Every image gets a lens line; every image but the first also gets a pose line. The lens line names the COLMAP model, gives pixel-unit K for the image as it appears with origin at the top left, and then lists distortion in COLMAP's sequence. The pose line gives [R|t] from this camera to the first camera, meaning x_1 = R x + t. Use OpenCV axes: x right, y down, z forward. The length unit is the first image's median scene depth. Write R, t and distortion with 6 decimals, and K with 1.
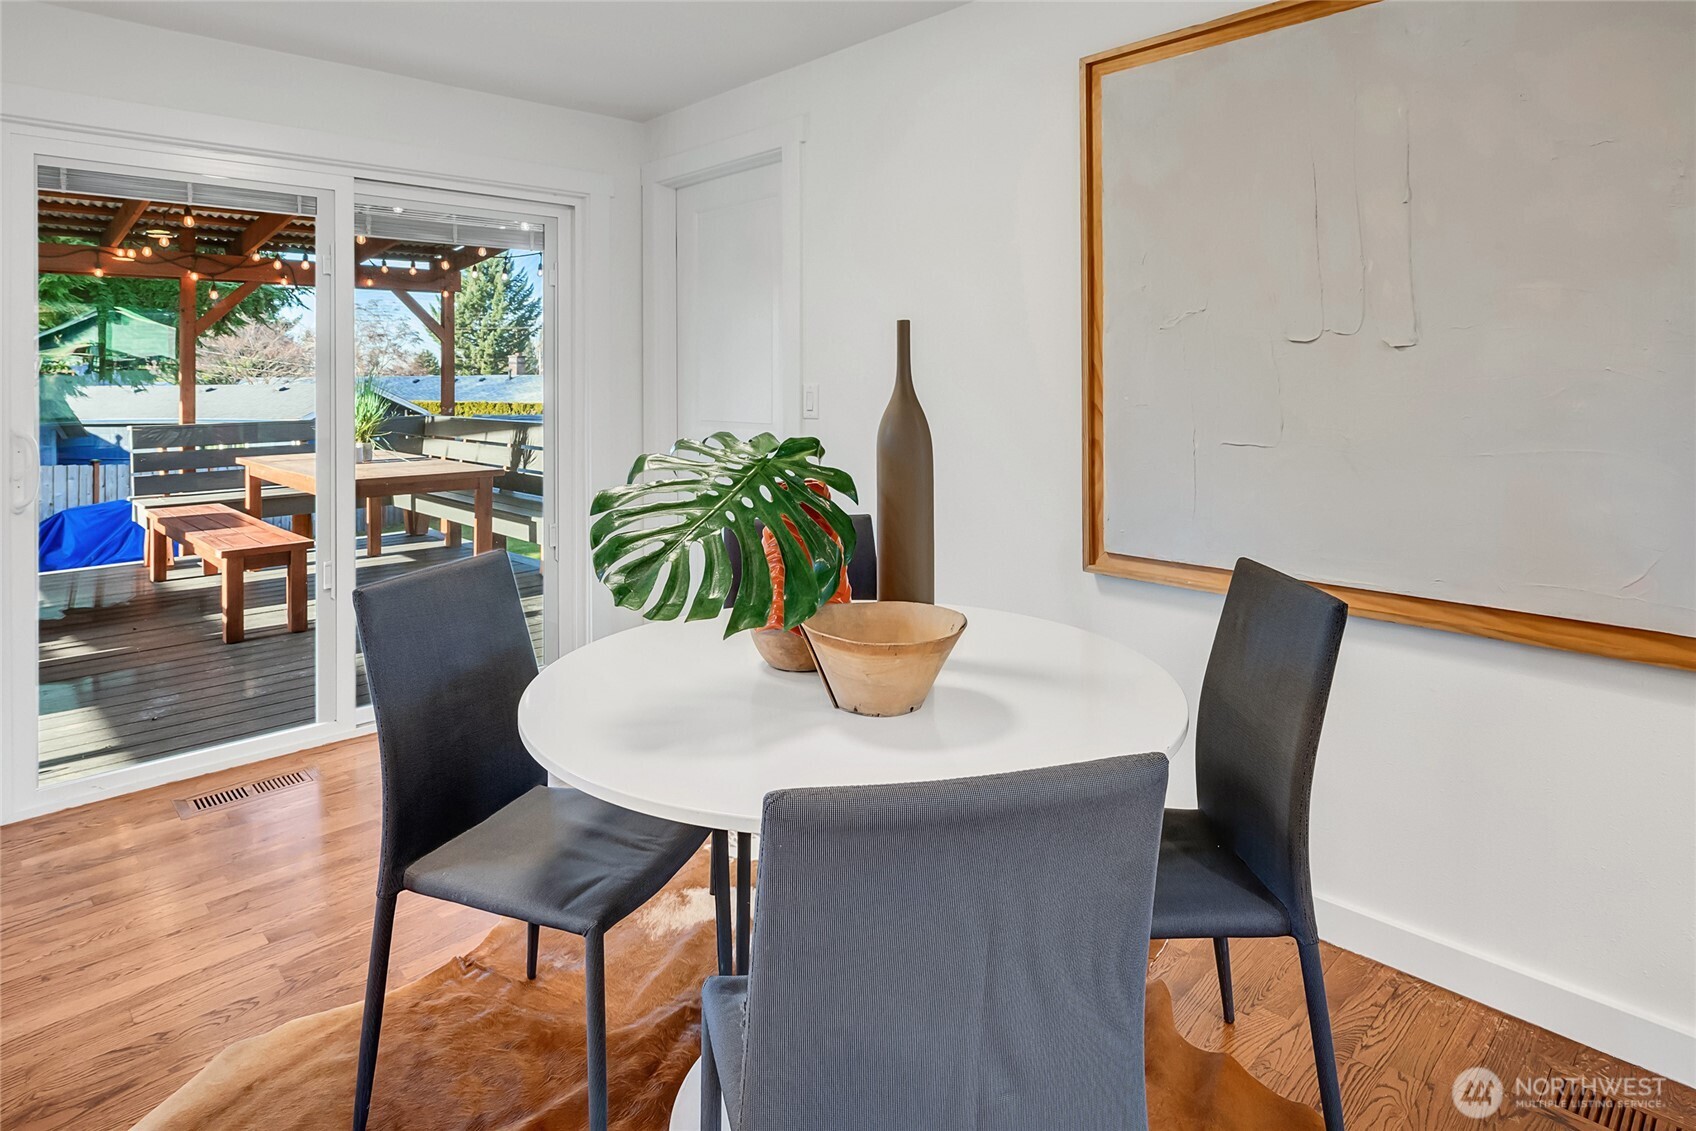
lens RADIAL K [[935.9, 0, 845.6], [0, 935.9, 389.5], [0, 0, 1]] dist [-0.012880, 0.002369]
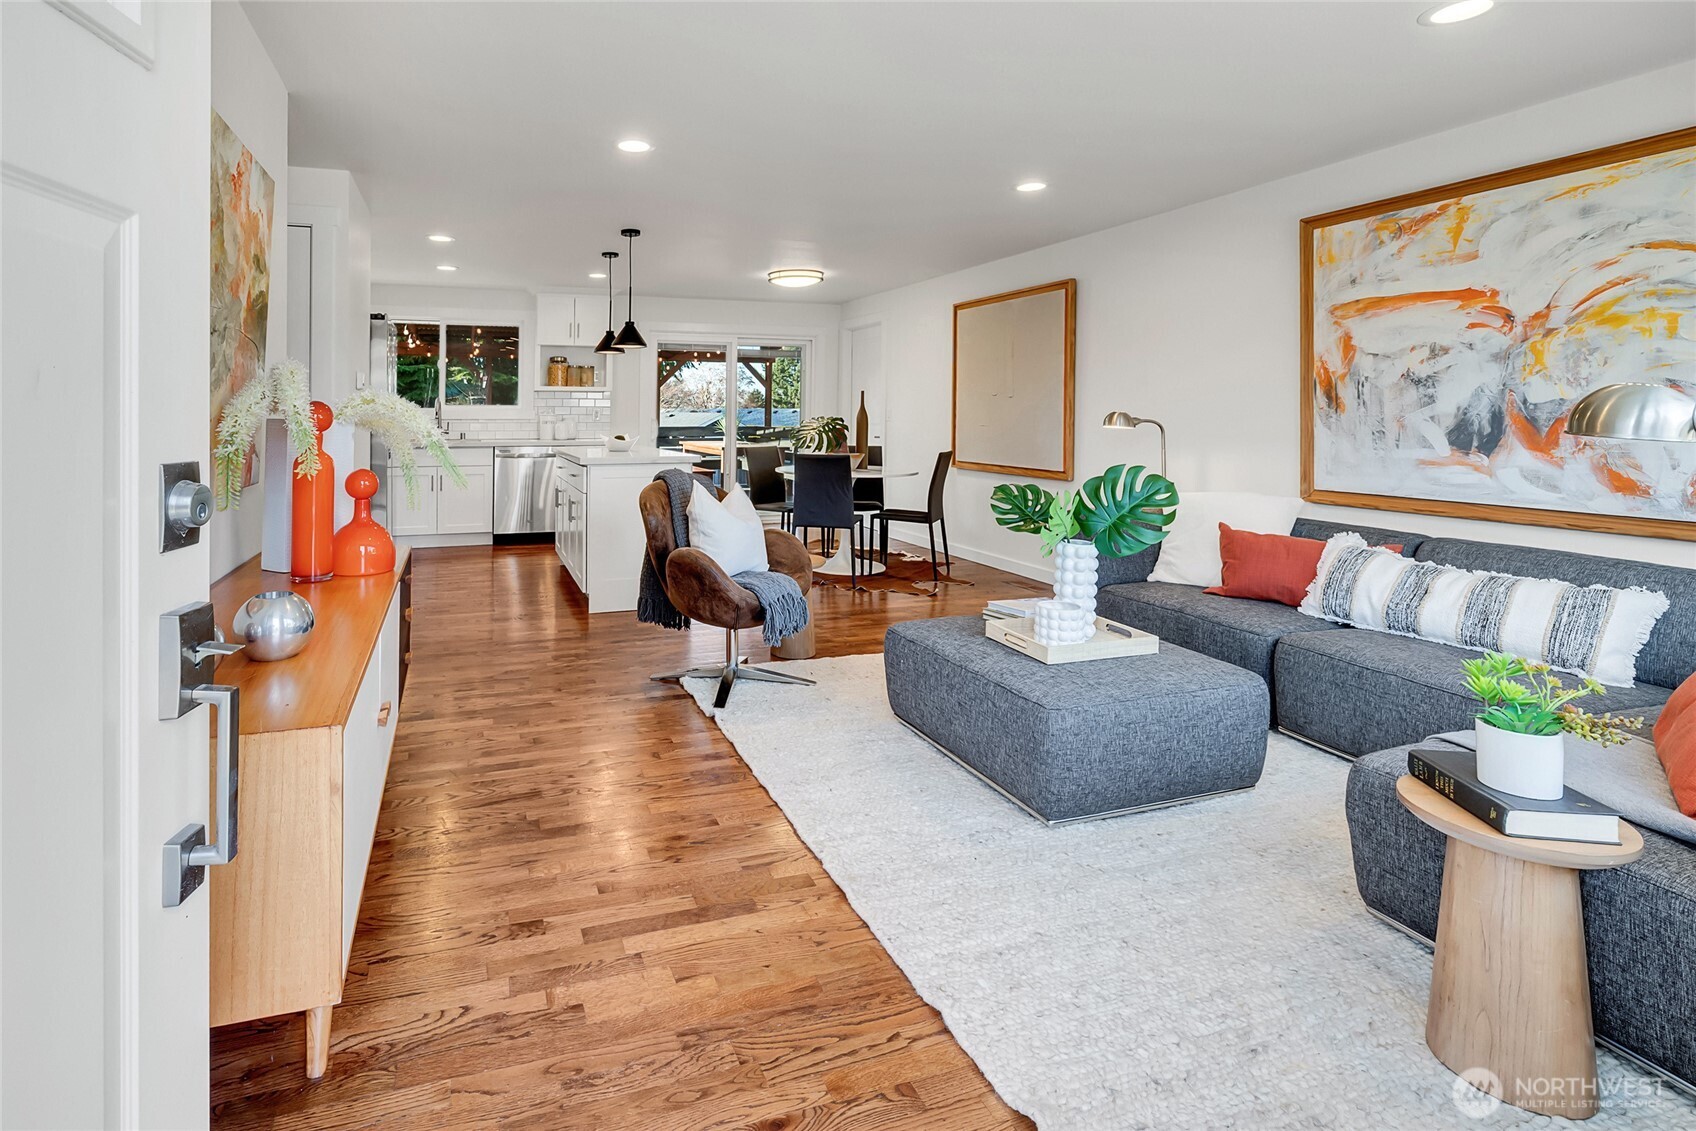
lens RADIAL K [[808.0, 0, 699.5], [0, 808.0, 428.3], [0, 0, 1]] dist [-0.001561, -0.000146]
pose [[0.882430, 0.020065, -0.470016, 0.383721], [-0.016179, 0.999793, 0.012307, 0.021150], [0.470166, -0.003255, 0.882572, -0.883485]]
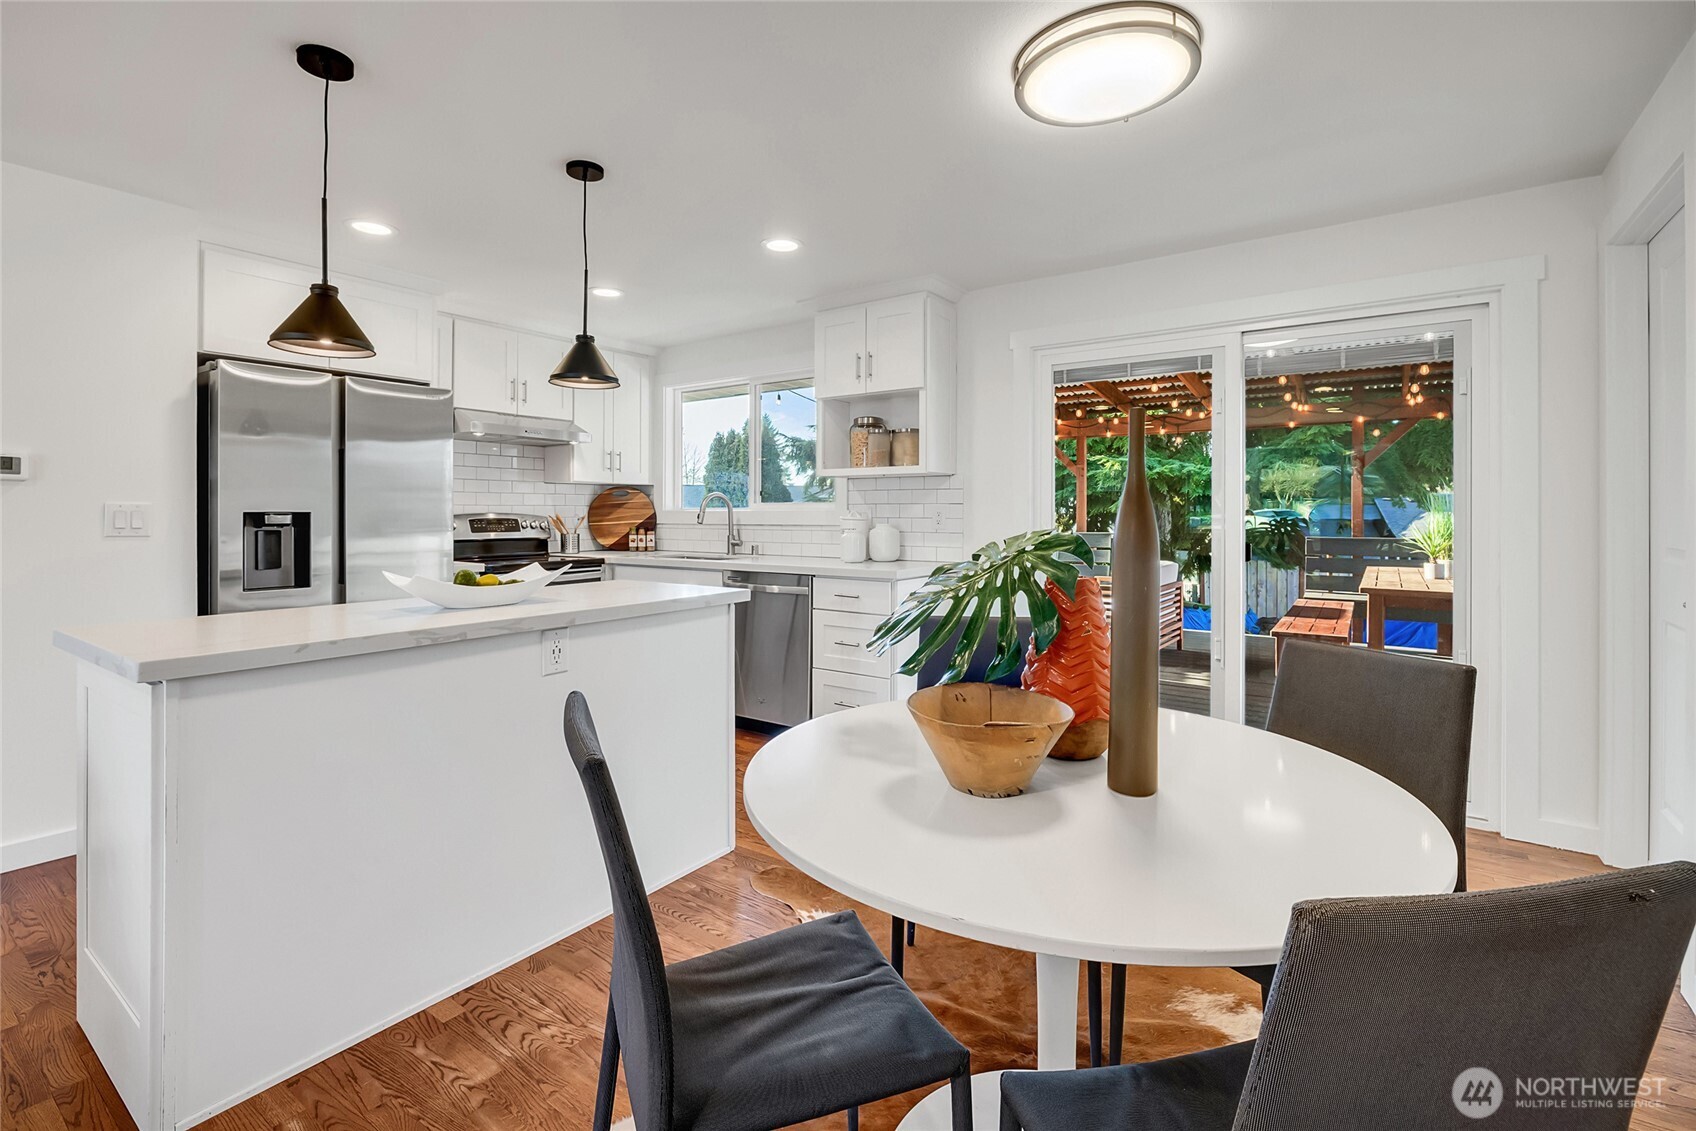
lens RADIAL K [[766.6, 0, 845.5], [0, 766.6, 516.1], [0, 0, 1]] dist [-0.002273, 0.000257]
pose [[0.191820, 0.013921, -0.981331, 0.247012], [-0.014340, 0.999832, 0.011381, 0.007586], [0.981325, 0.011889, 0.191988, 0.192948]]
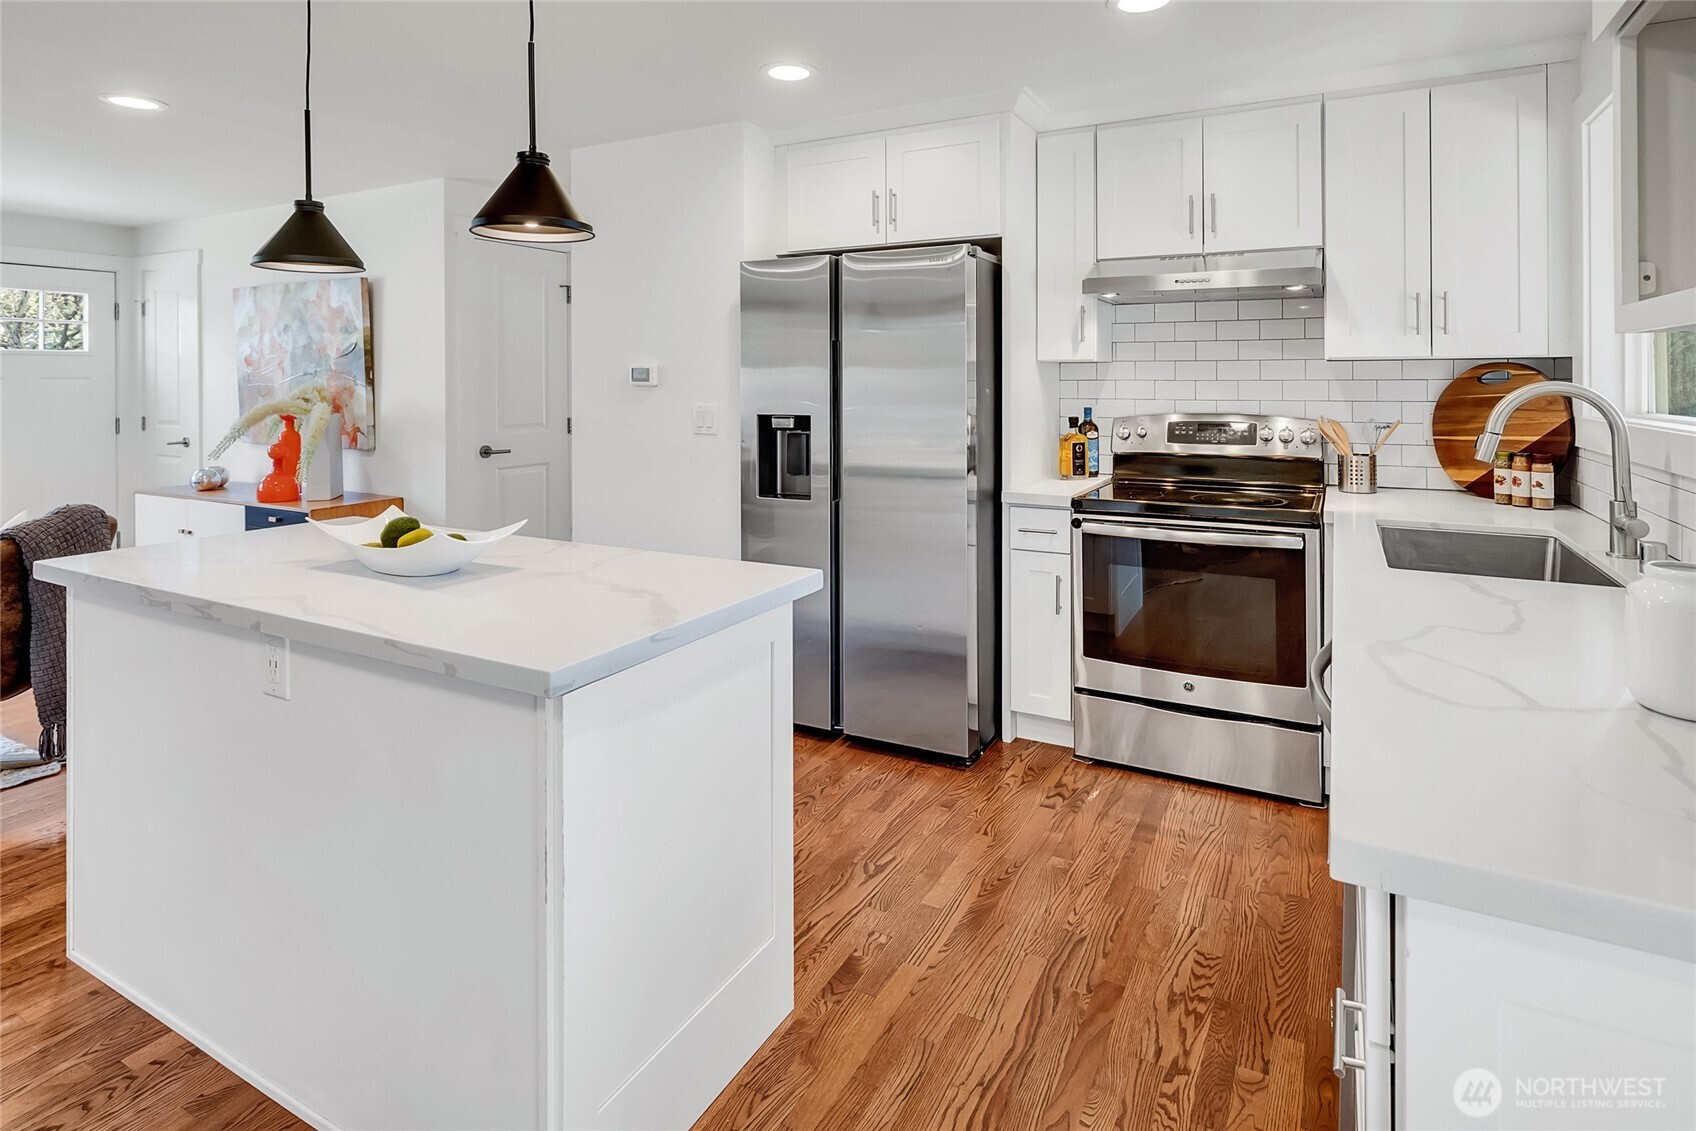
lens RADIAL K [[849.0, 0, 887.8], [0, 849.0, 379.2], [0, 0, 1]] dist [0.000376, 0.000795]
pose [[-0.943455, 0.012204, -0.331277, -0.319249], [0.007751, 0.999861, 0.014760, -0.017999], [0.331411, 0.011358, -0.943418, 0.493514]]
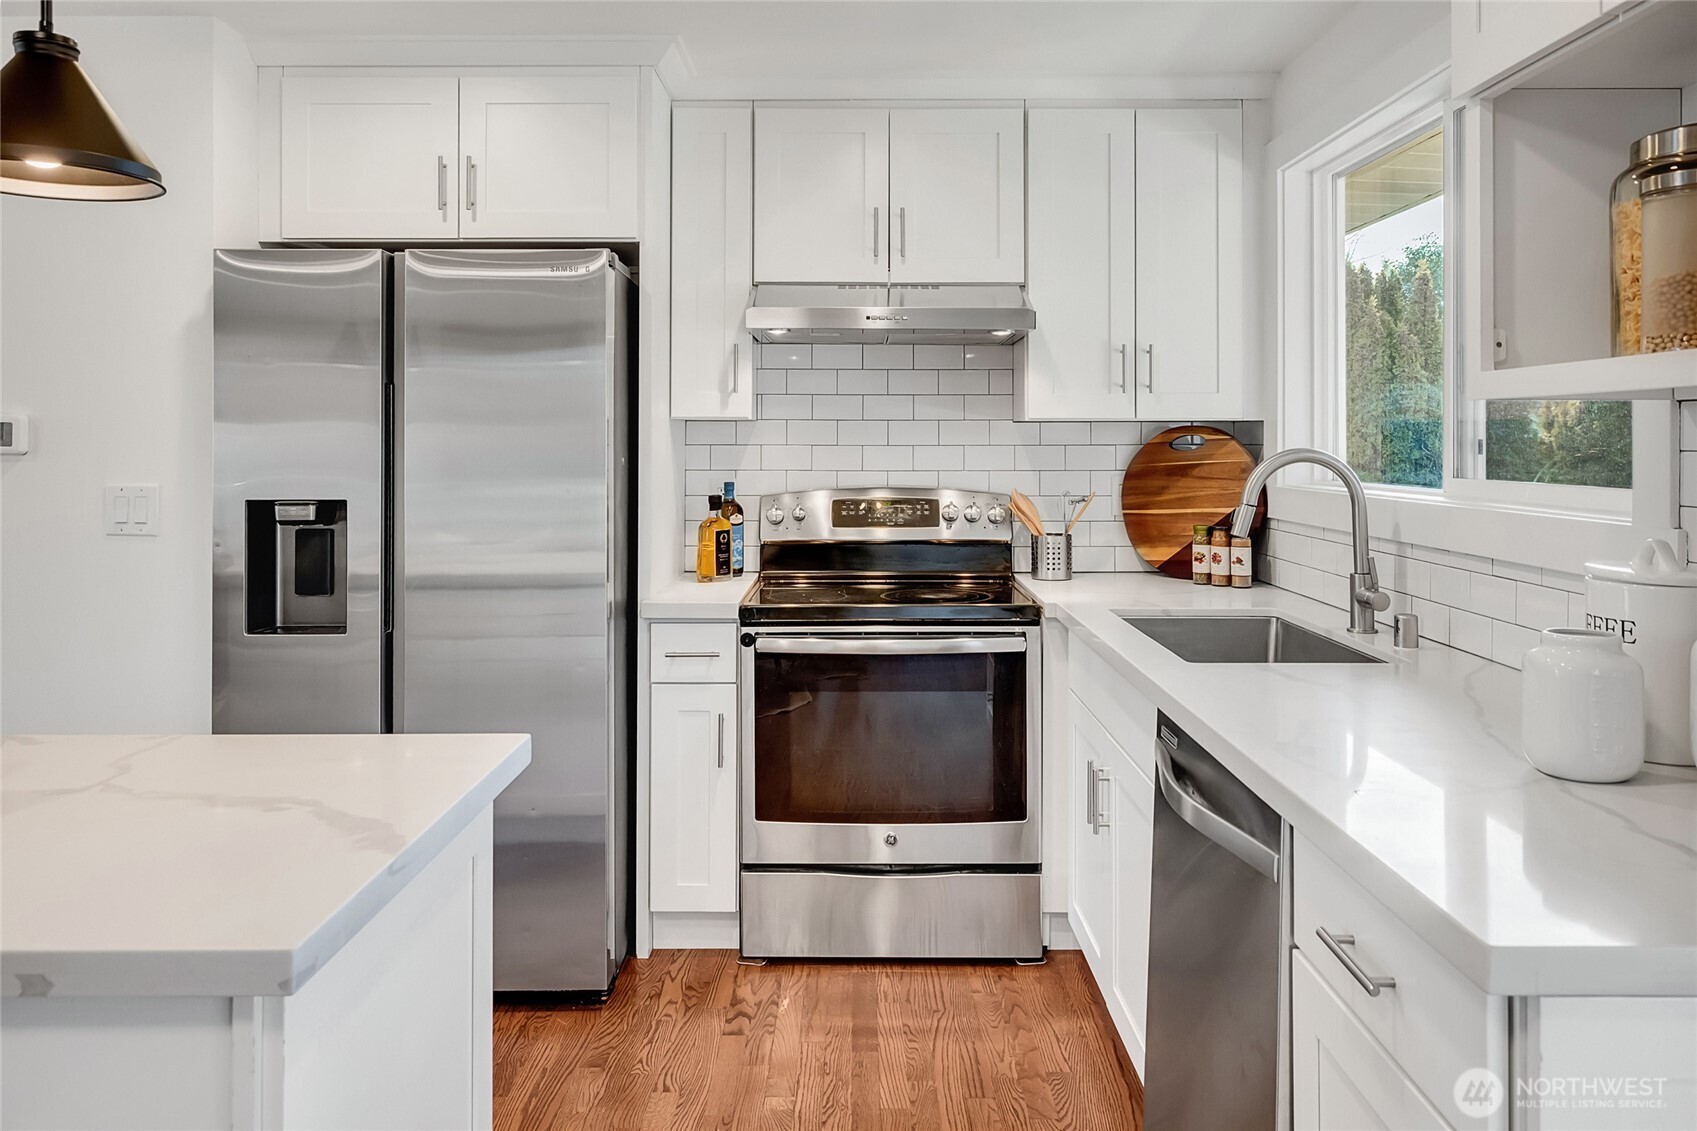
lens RADIAL K [[1195.7, 0, 830.4], [0, 1195.7, 436.0], [0, 0, 1]] dist [0.007321, 0.005364]
pose [[-0.695889, 0.006073, -0.718123, -0.227655], [-0.002469, 0.999938, 0.010848, -0.018945], [0.718145, 0.009322, -0.695831, 0.435349]]
